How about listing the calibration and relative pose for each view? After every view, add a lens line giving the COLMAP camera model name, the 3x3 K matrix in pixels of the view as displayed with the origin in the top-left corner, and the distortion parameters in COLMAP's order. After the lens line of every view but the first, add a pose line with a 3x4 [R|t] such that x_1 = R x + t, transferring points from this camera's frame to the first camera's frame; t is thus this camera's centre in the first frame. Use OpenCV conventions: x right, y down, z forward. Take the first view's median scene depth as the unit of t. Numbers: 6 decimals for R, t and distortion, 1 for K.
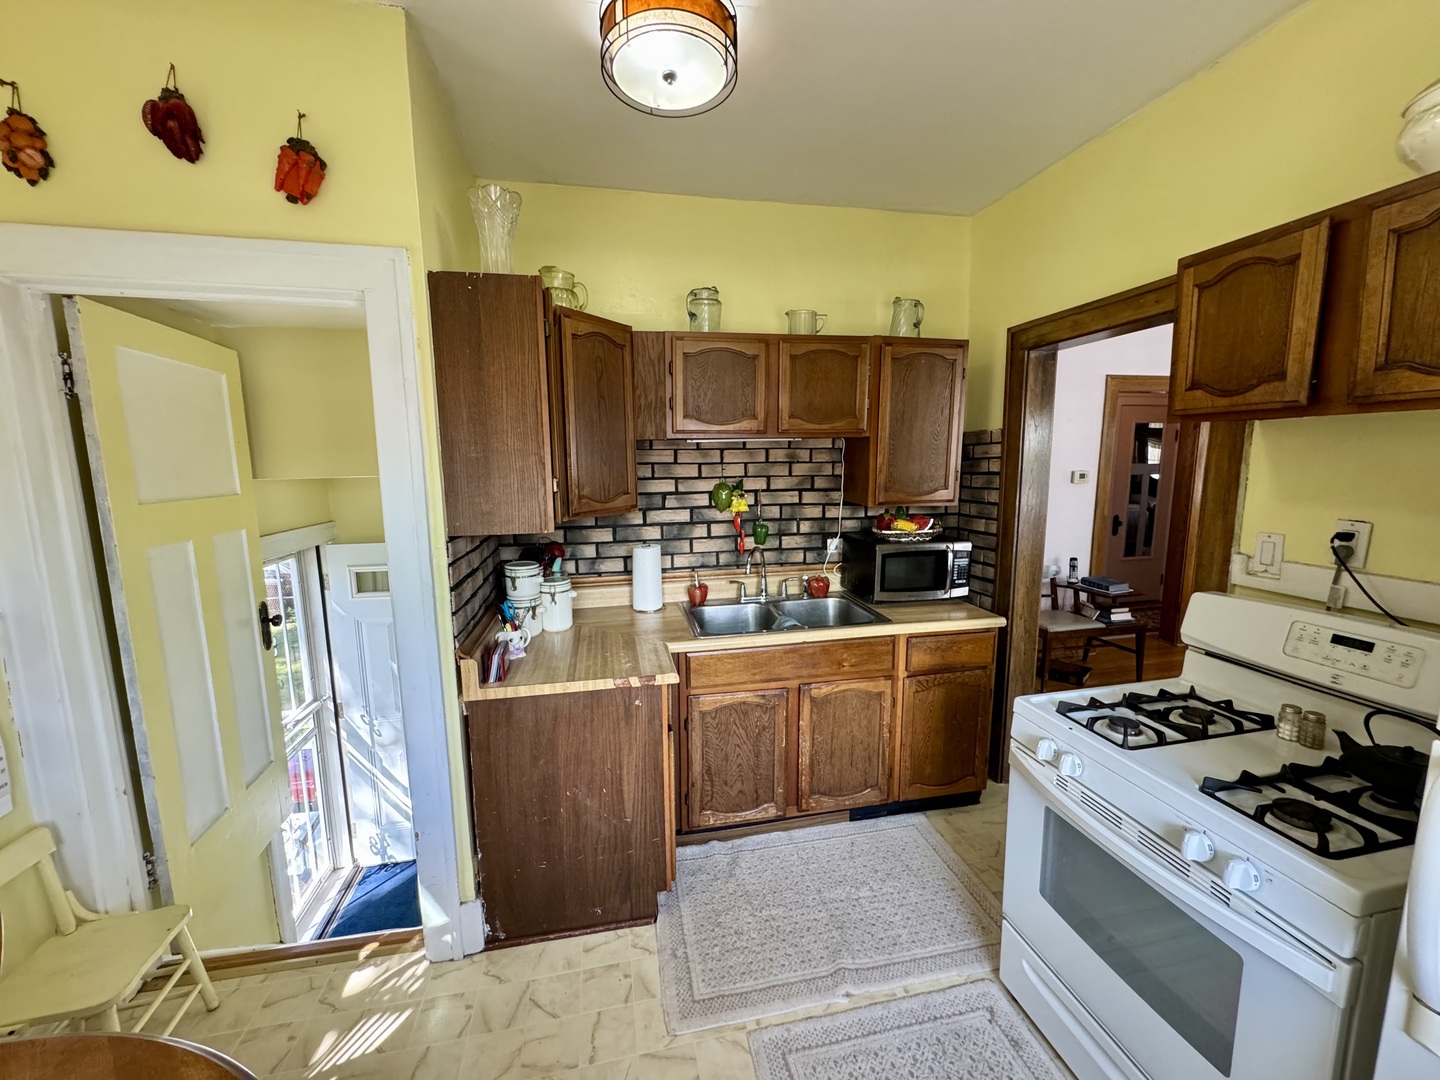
lens RADIAL K [[573.6, 0, 718.7], [0, 573.6, 539.0], [0, 0, 1]] dist [-0.003044, 0.000277]
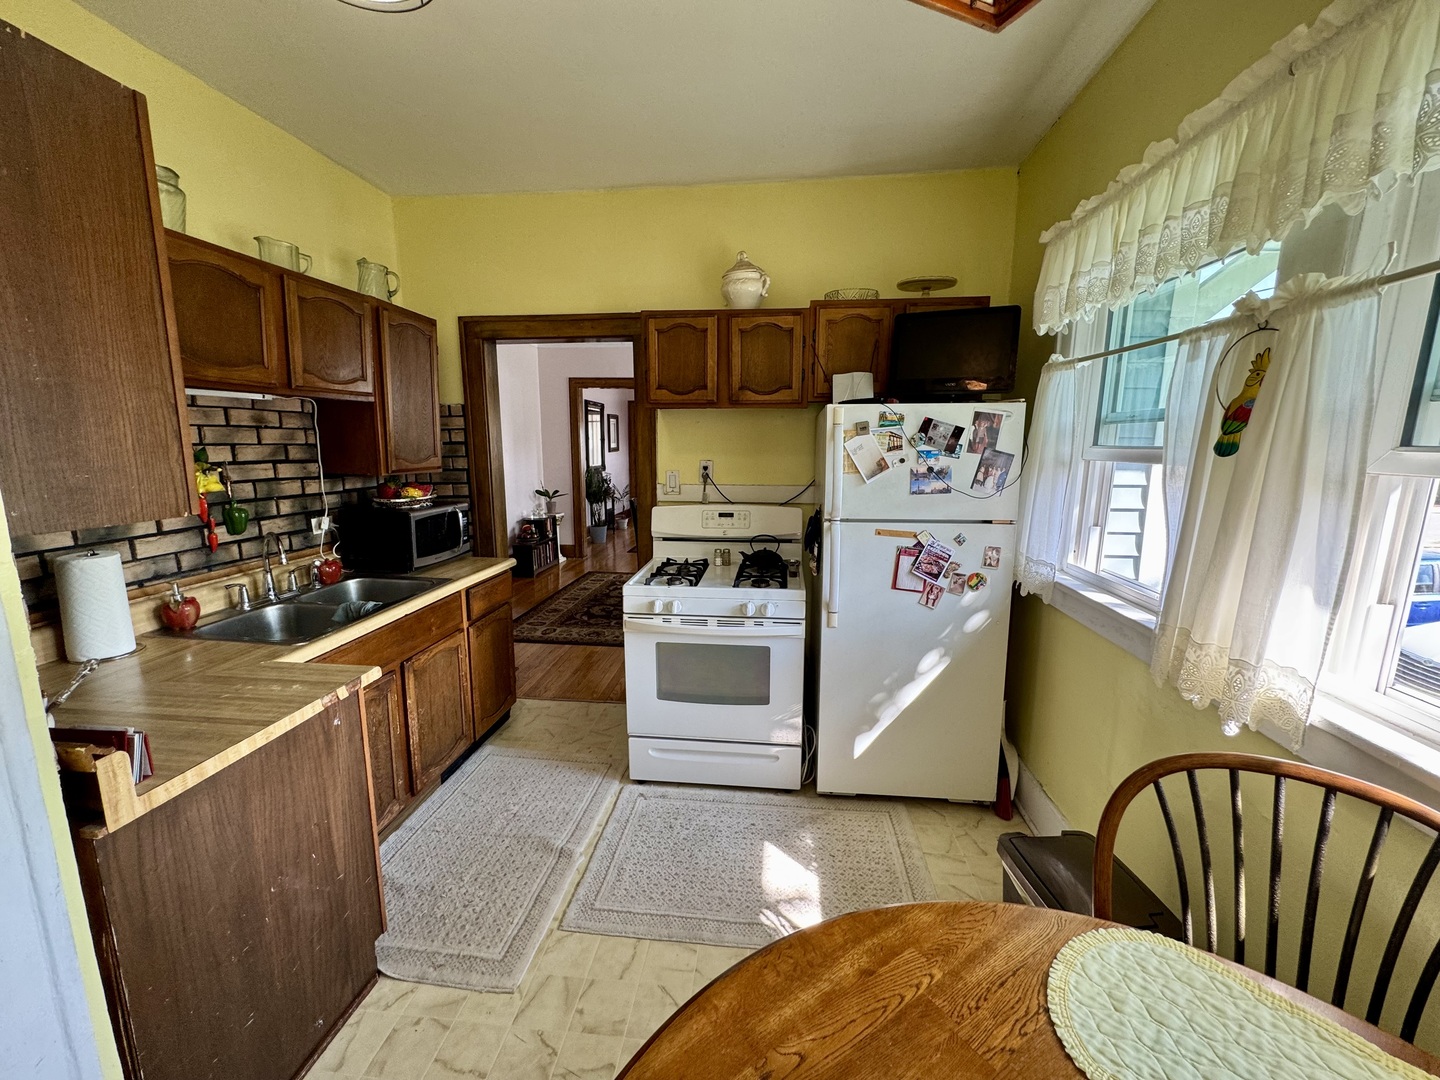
lens RADIAL K [[573.6, 0, 718.7], [0, 573.6, 539.0], [0, 0, 1]] dist [-0.003044, 0.000277]
pose [[0.308501, -0.147041, 0.939790, -0.467880], [0.125856, 0.985604, 0.112895, 0.010737], [-0.942861, 0.083450, 0.322566, 0.160077]]
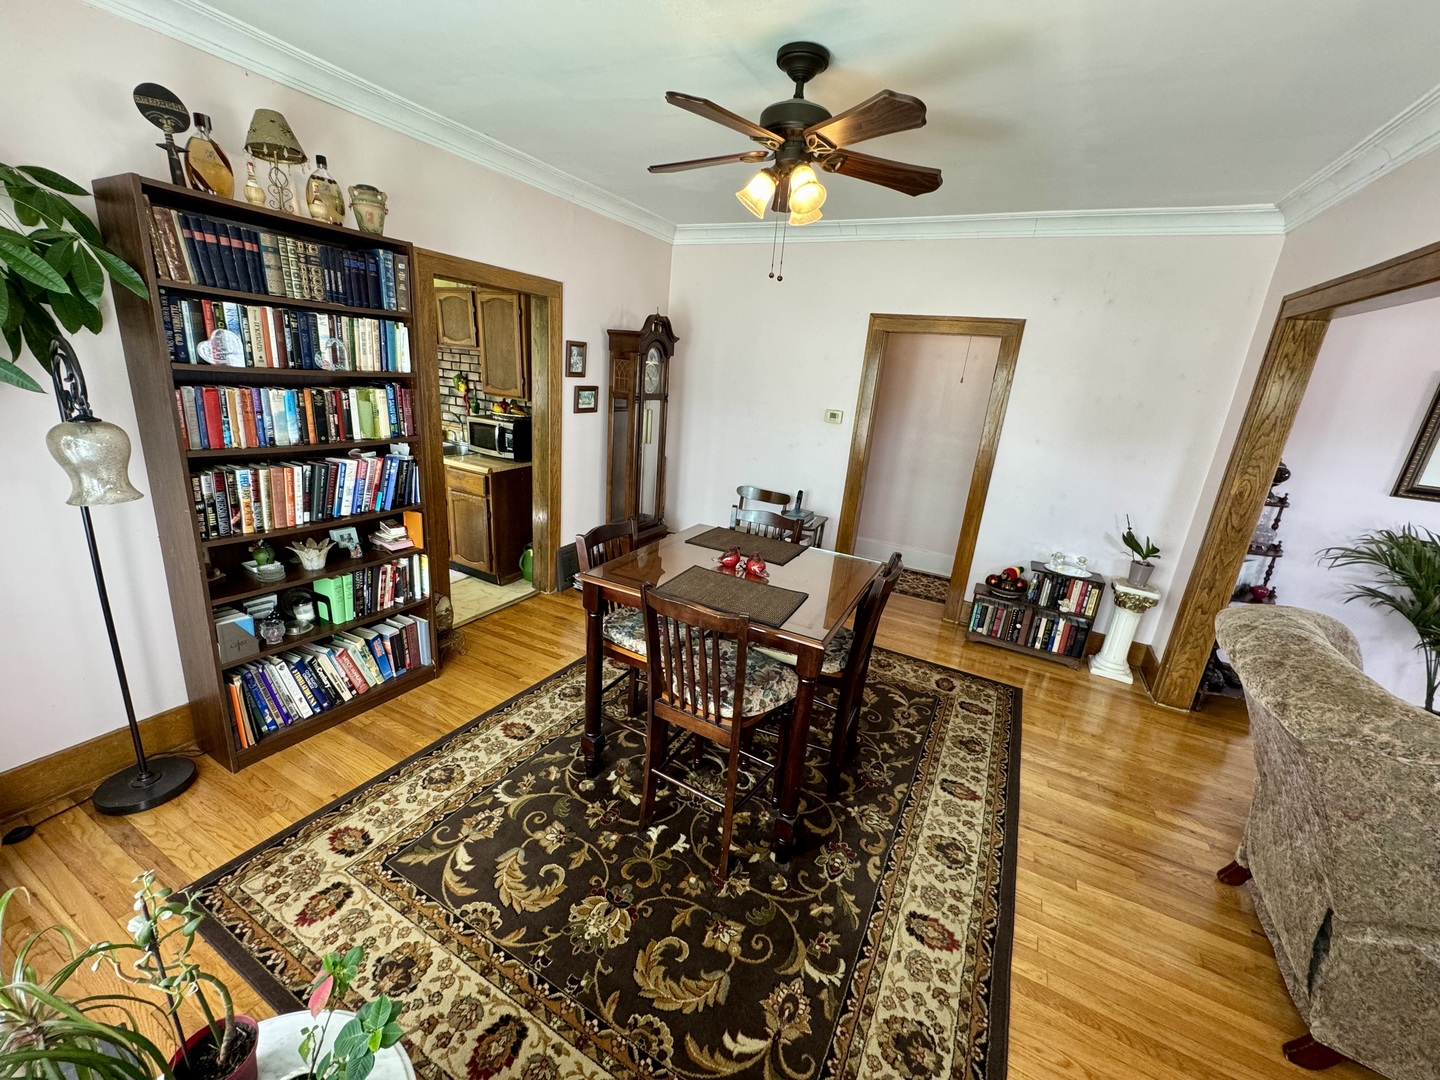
lens RADIAL K [[575.9, 0, 719.8], [0, 575.9, 537.2], [0, 0, 1]] dist [-0.002884, 0.000235]
pose [[0.770325, 0.252995, -0.585314, 1.798005], [-0.178429, 0.966776, 0.183048, -0.082171], [0.612178, -0.036570, 0.789874, 0.089103]]
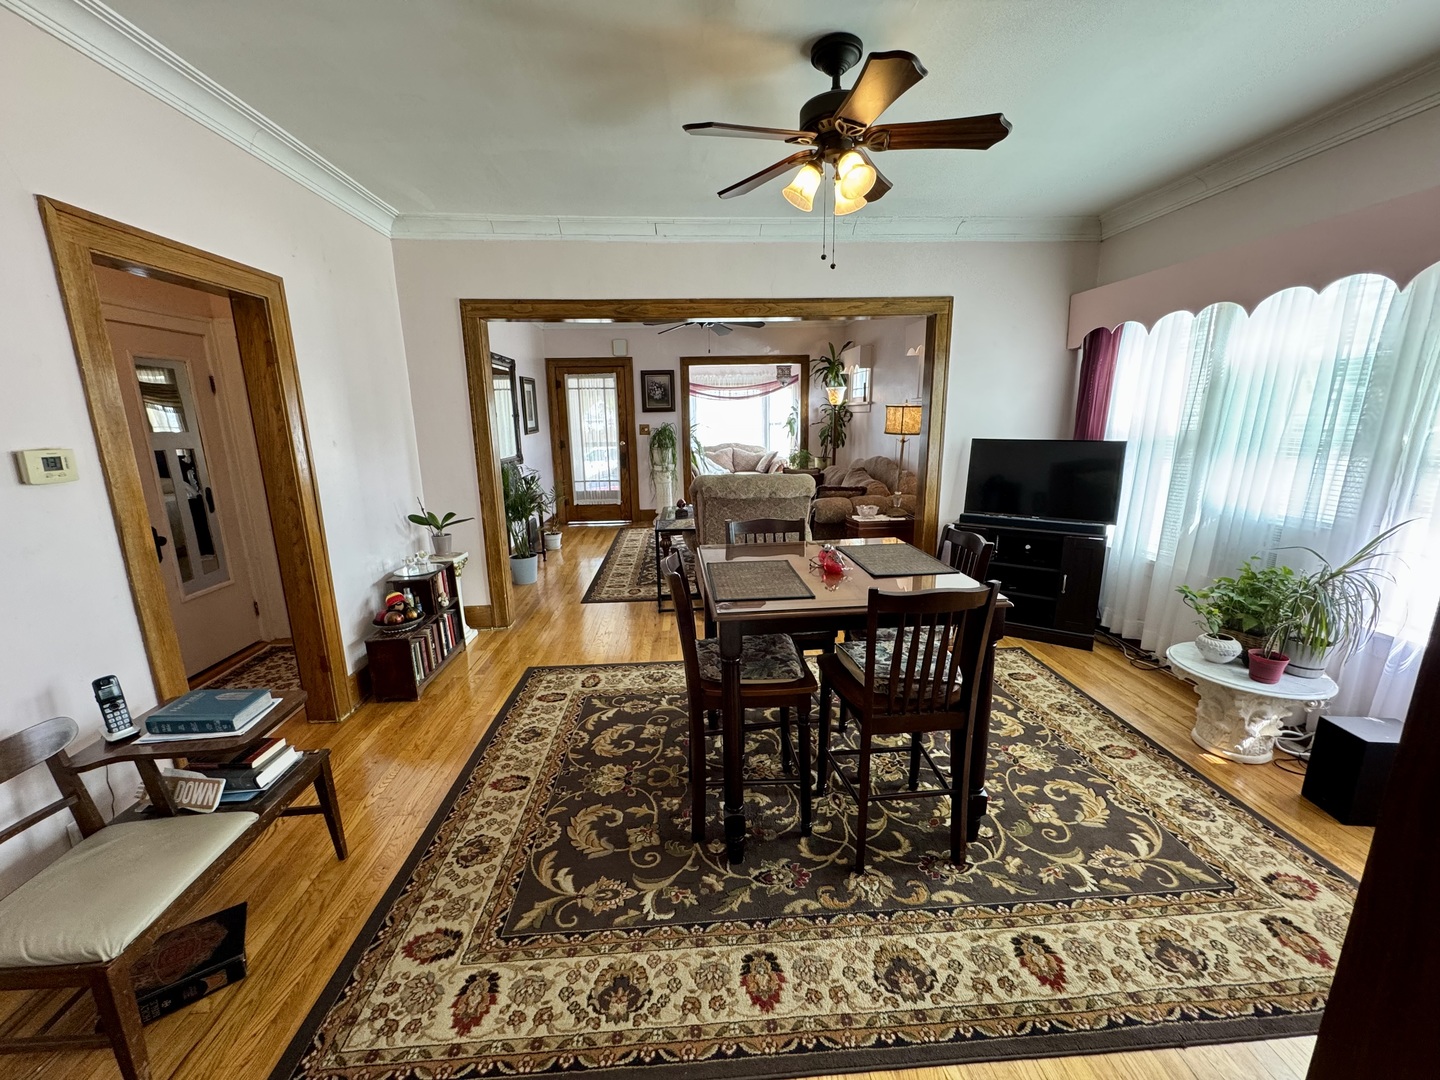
lens RADIAL K [[573.6, 0, 718.7], [0, 573.6, 539.0], [0, 0, 1]] dist [-0.003044, 0.000277]
pose [[0.134894, -0.203740, 0.969687, 0.506099], [0.154441, 0.970995, 0.182530, -0.099178], [-0.978750, 0.125137, 0.162447, 0.818734]]
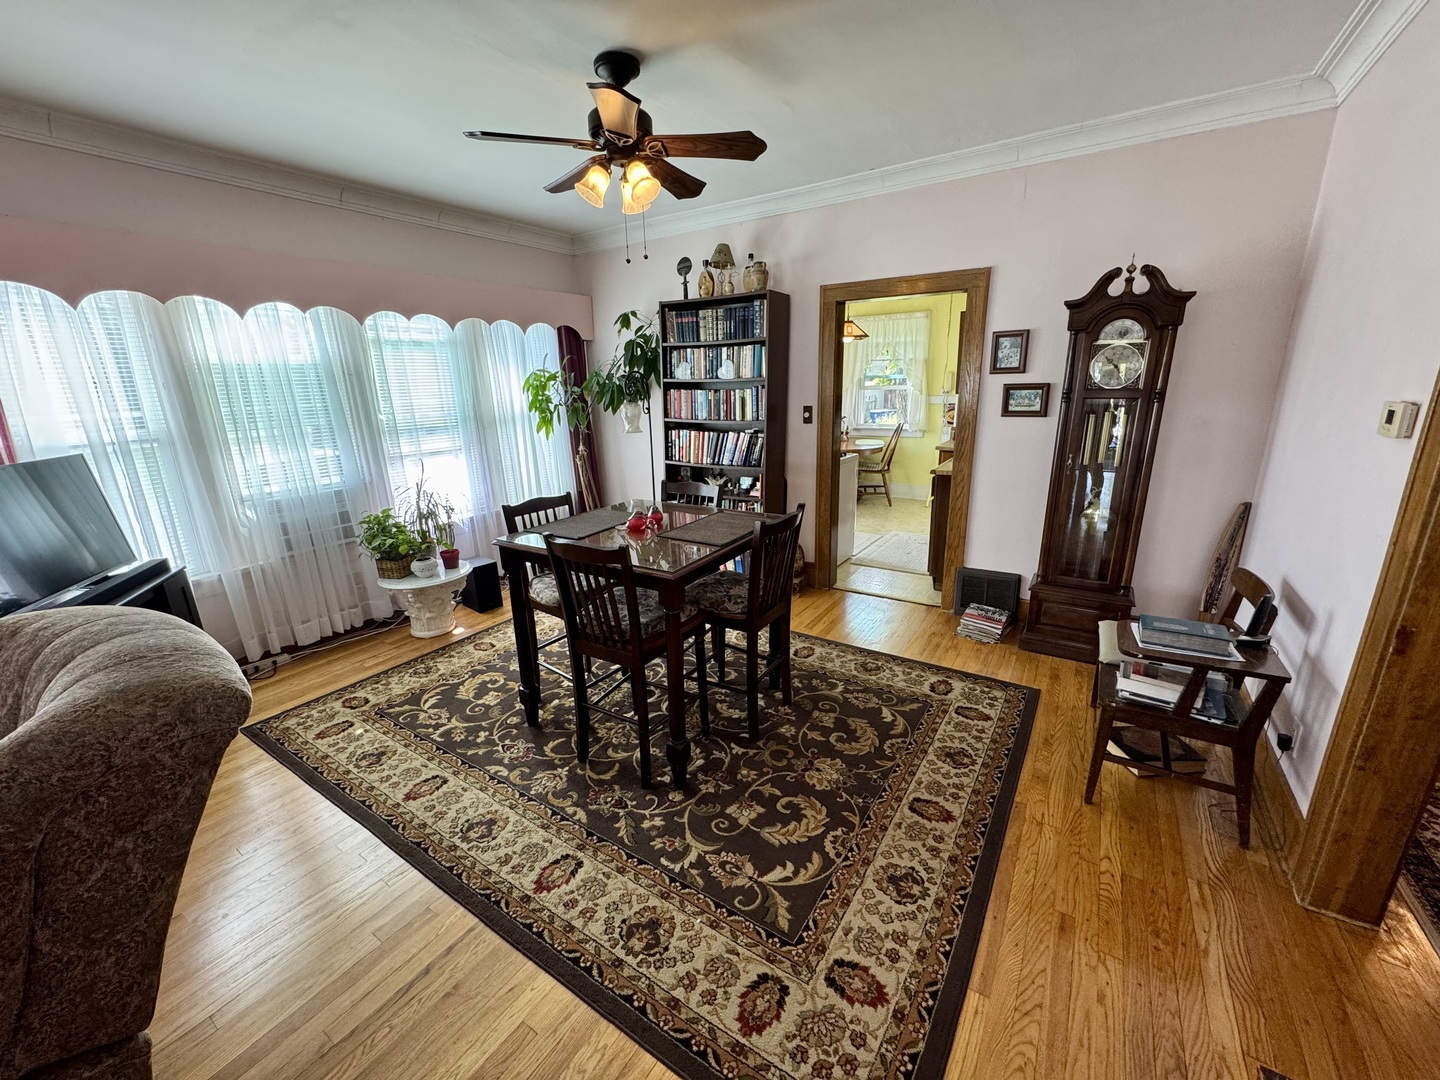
lens RADIAL K [[573.6, 0, 718.7], [0, 573.6, 539.0], [0, 0, 1]] dist [-0.003044, 0.000277]
pose [[-0.701093, 0.219138, -0.678562, 1.900032], [-0.066791, 0.927242, 0.368457, -0.226815], [0.709935, 0.303645, -0.635447, 1.506628]]
